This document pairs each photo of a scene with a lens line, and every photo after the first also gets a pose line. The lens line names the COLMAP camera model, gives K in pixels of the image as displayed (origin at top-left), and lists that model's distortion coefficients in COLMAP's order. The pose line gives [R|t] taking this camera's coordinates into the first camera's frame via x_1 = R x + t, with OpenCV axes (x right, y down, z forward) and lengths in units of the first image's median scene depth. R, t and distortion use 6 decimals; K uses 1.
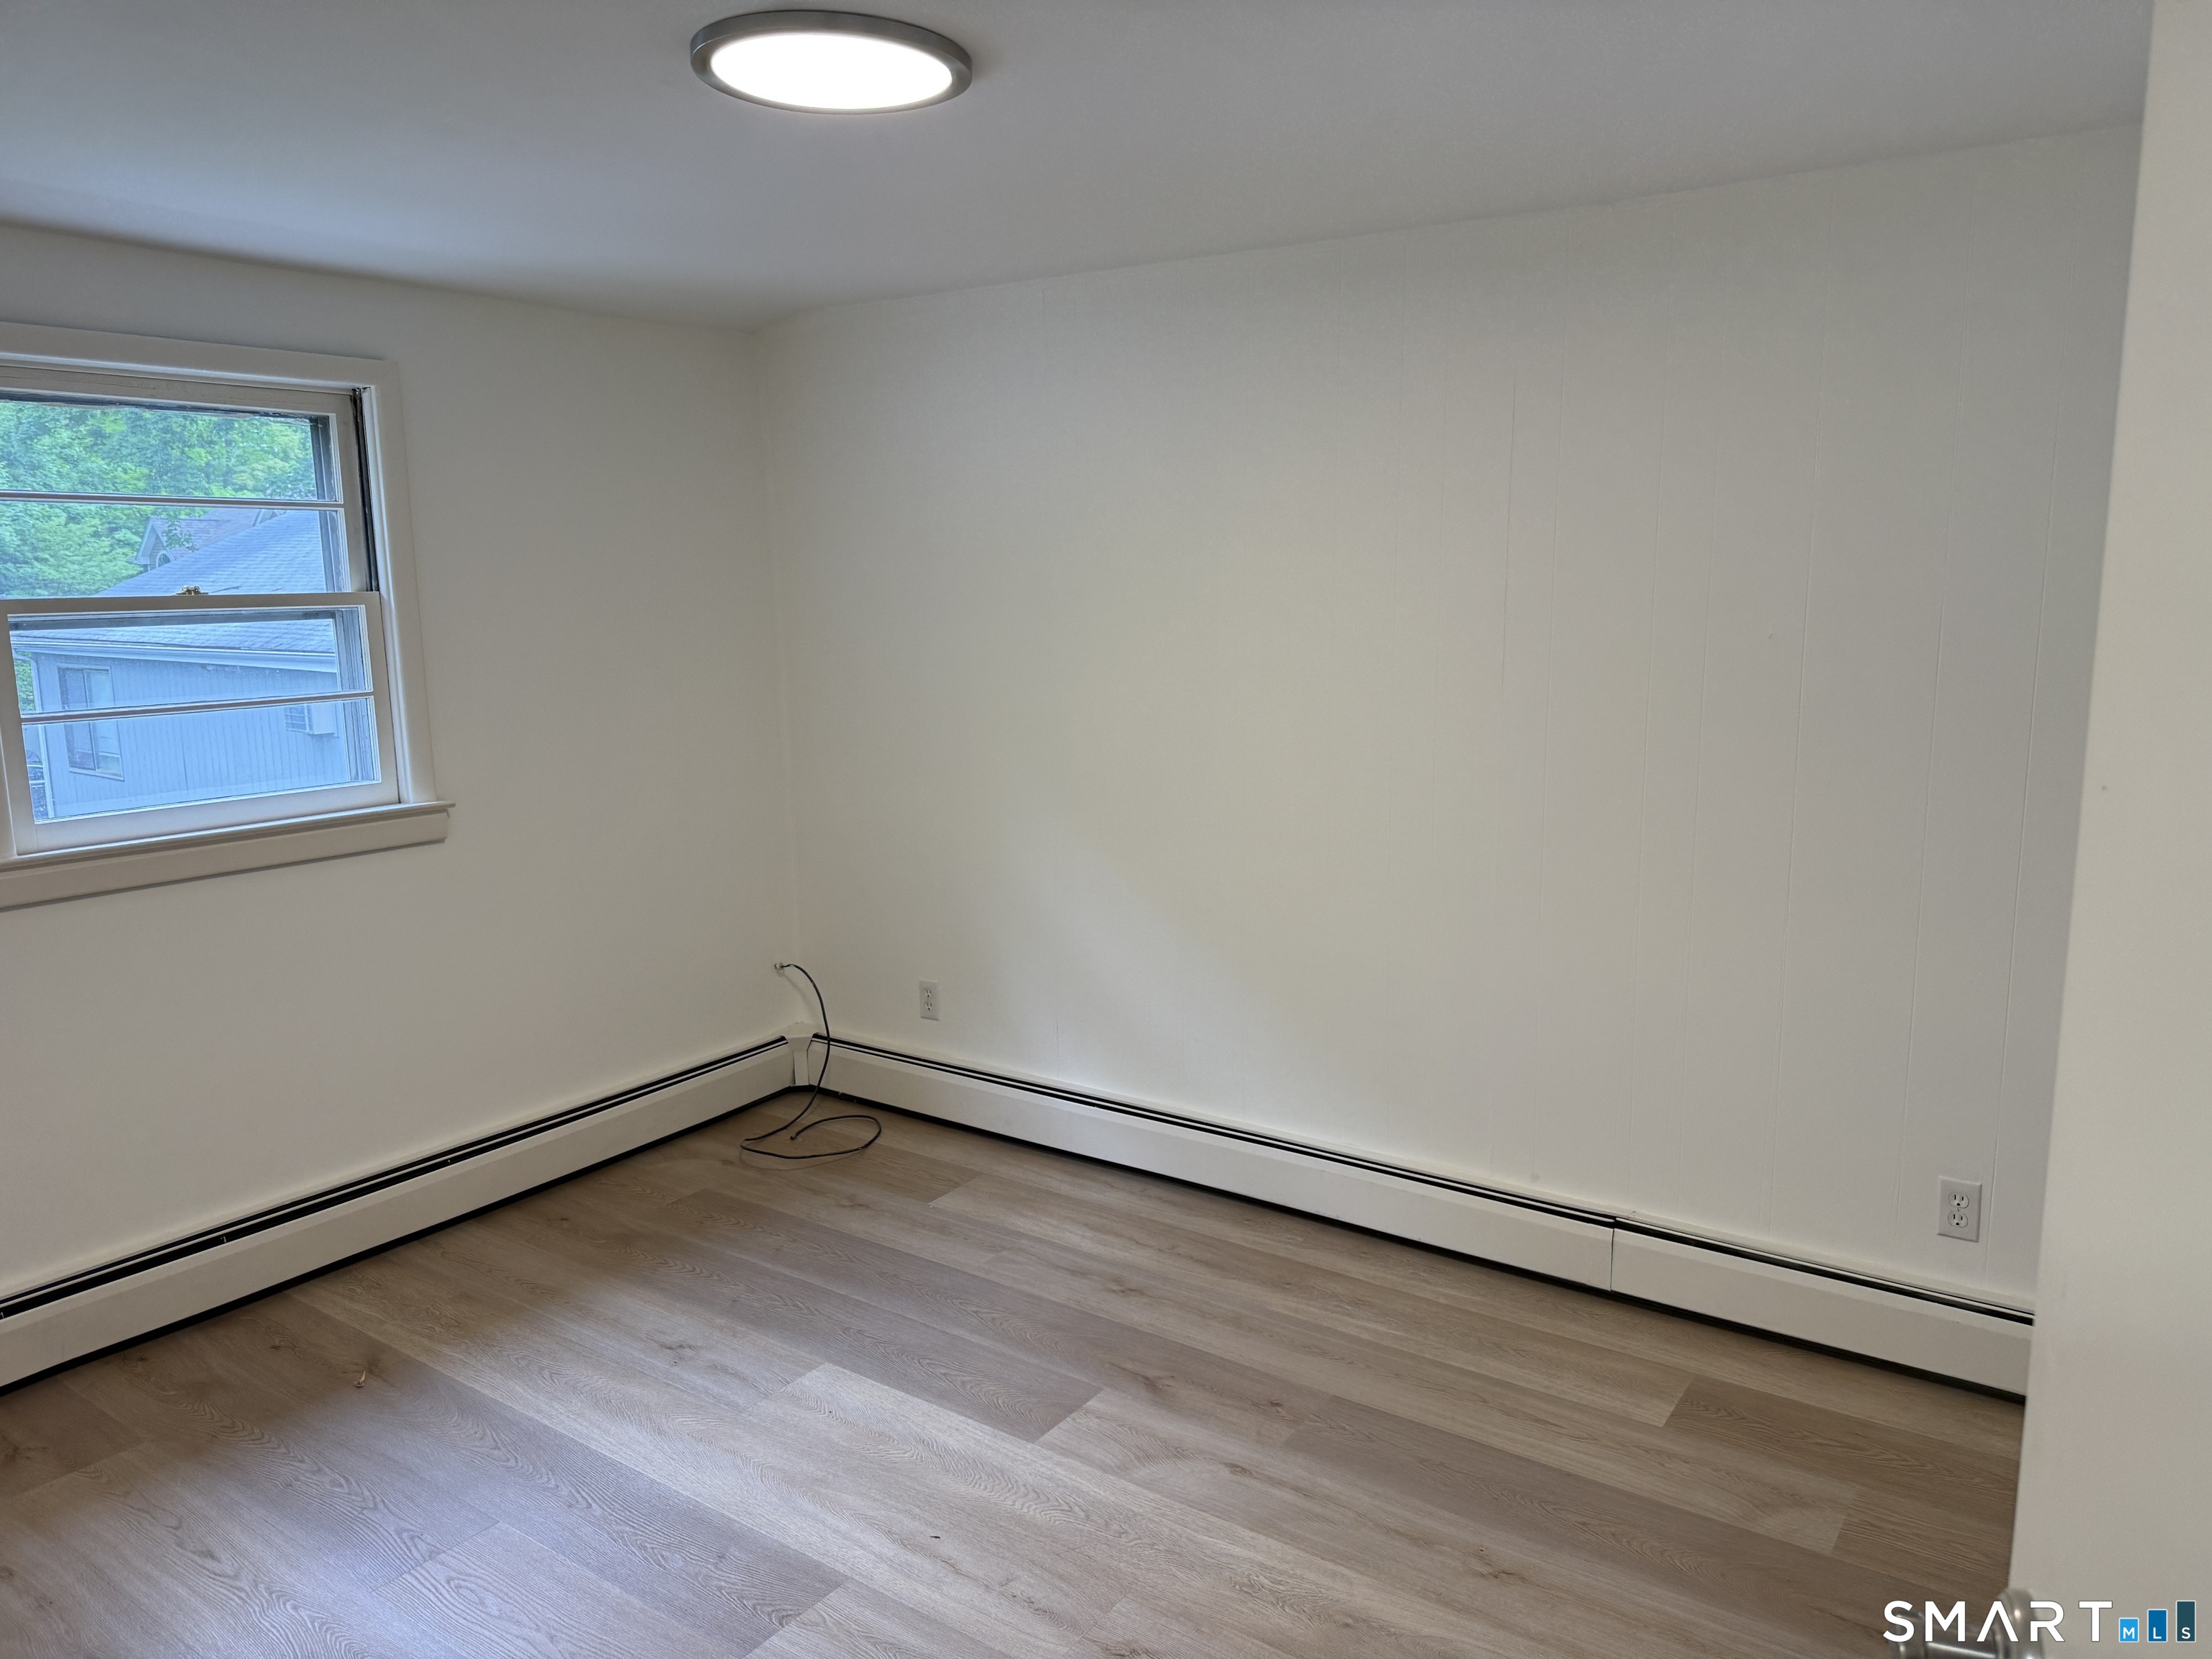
lens RADIAL K [[1556.2, 0, 1145.2], [0, 1556.2, 800.6], [0, 0, 1]] dist [0.049979, -0.049399]
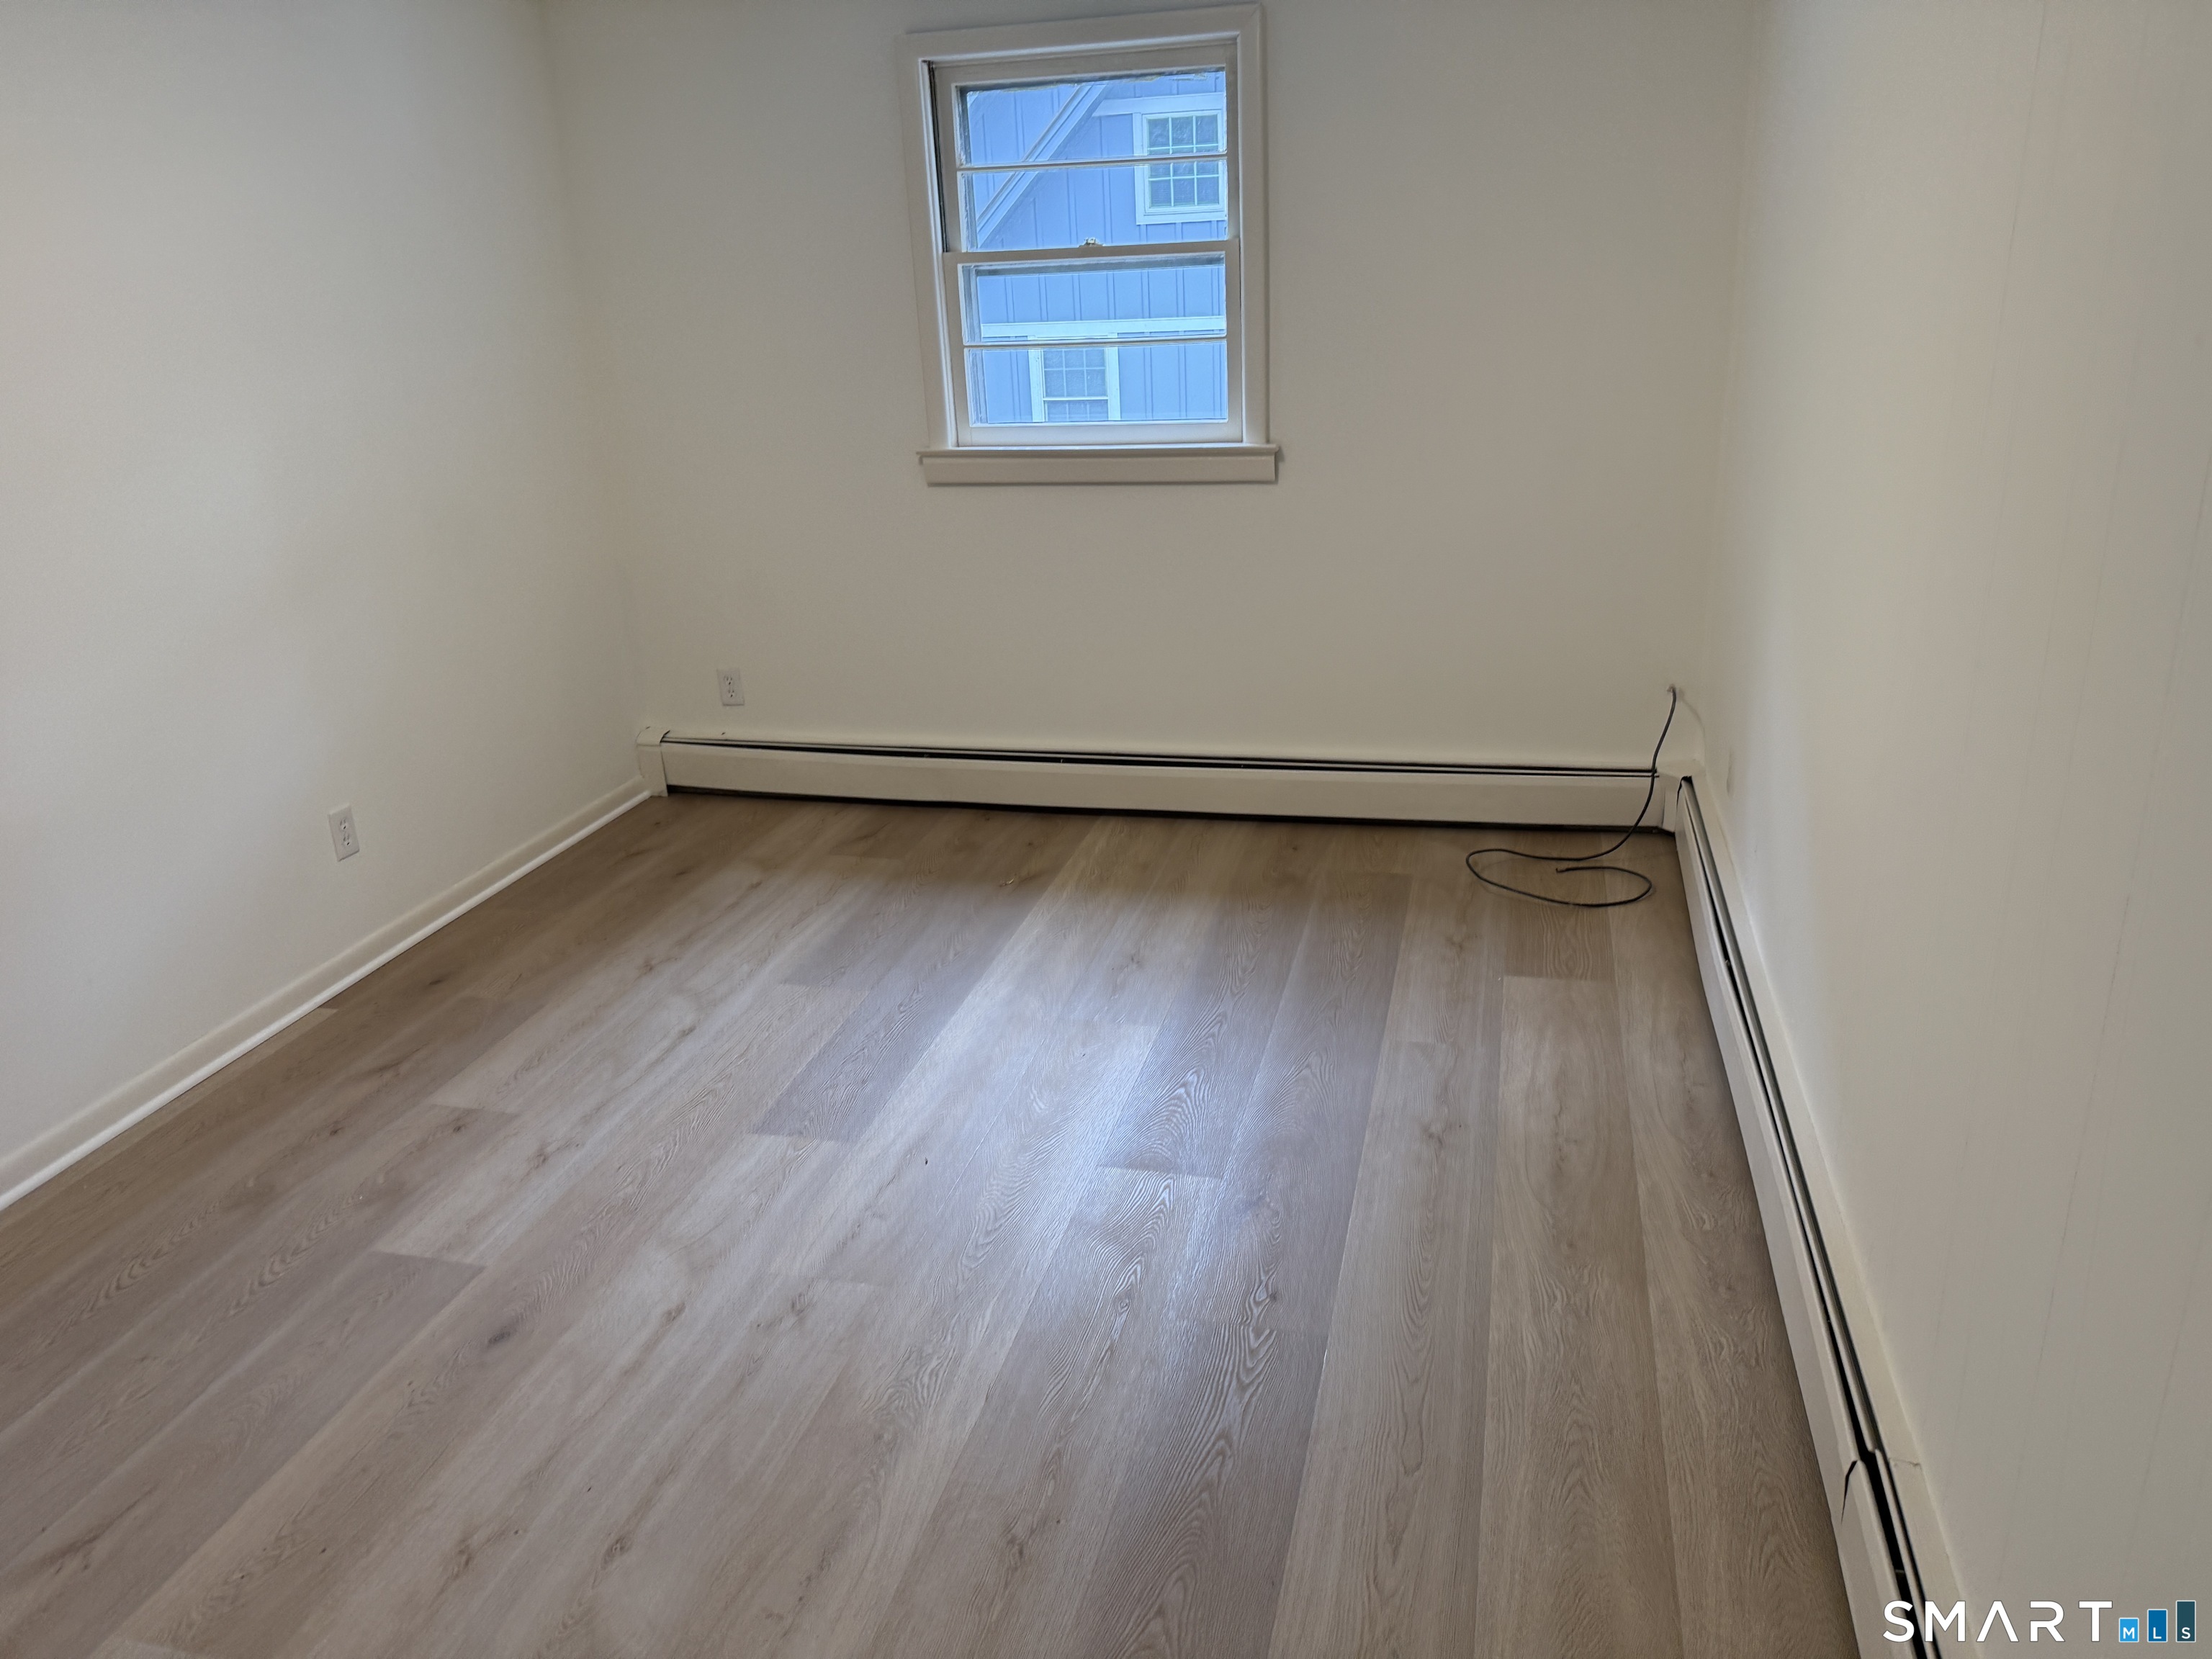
lens RADIAL K [[1556.2, 0, 1103.7], [0, 1556.2, 823.7], [0, 0, 1]] dist [0.049979, -0.049399]
pose [[0.352230, 0.322077, -0.878750, 0.586199], [-0.098260, 0.946459, 0.307507, -0.077682], [0.930741, -0.021967, 0.365018, 0.530299]]
